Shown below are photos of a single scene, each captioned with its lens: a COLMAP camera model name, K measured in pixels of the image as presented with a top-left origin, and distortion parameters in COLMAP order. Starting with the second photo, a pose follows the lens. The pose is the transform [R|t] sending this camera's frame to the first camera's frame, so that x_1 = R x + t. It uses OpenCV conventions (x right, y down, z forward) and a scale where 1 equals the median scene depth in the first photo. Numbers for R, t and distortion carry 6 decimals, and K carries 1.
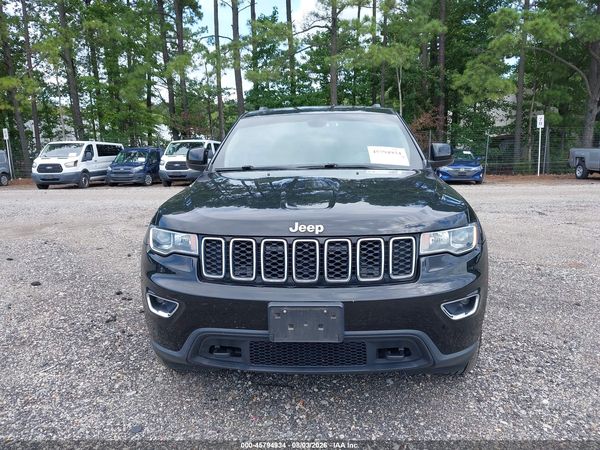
lens RADIAL K [[481.5, 0, 299.0], [0, 481.5, 223.0], [0, 0, 1]] dist [-0.000850, 0.004107]
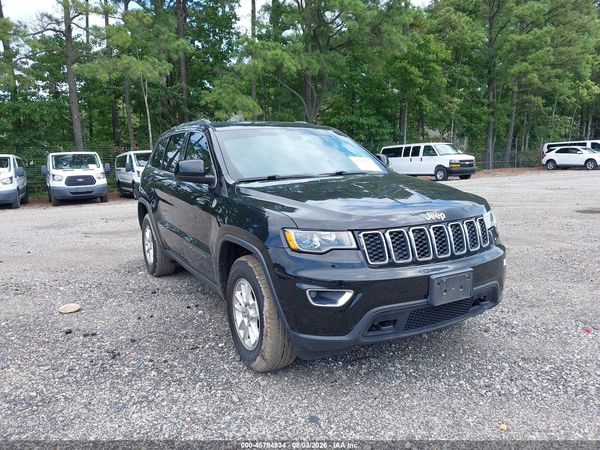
lens RADIAL K [[481.5, 0, 302.6], [0, 481.5, 229.7], [0, 0, 1]] dist [-0.000850, 0.004107]
pose [[0.855097, -0.080784, 0.512137, -0.499938], [0.090195, 0.995903, 0.006497, 0.002339], [-0.510563, 0.040637, 0.858879, 0.038674]]
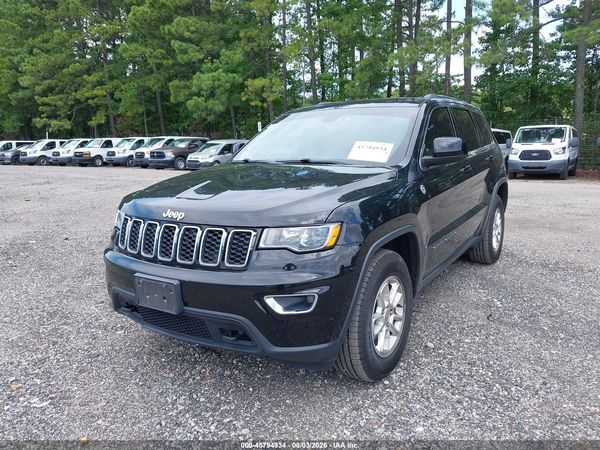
lens RADIAL K [[481.5, 0, 299.2], [0, 481.5, 223.2], [0, 0, 1]] dist [-0.000850, 0.004107]
pose [[0.875583, 0.082038, -0.476051, 0.437909], [-0.071114, 0.996627, 0.040952, -0.019746], [0.477805, -0.002003, 0.878464, 0.061230]]
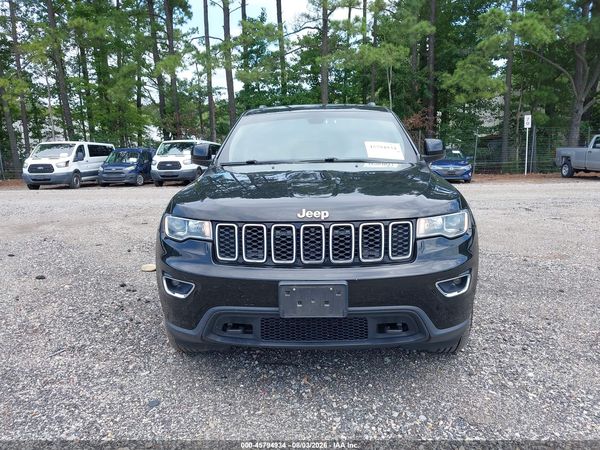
lens RADIAL K [[481.5, 0, 295.6], [0, 481.5, 226.0], [0, 0, 1]] dist [-0.000850, 0.004107]
pose [[0.999883, -0.003277, 0.014918, -0.021066], [0.003215, 0.999986, 0.004176, 0.017325], [-0.014931, -0.004127, 0.999880, -0.047760]]
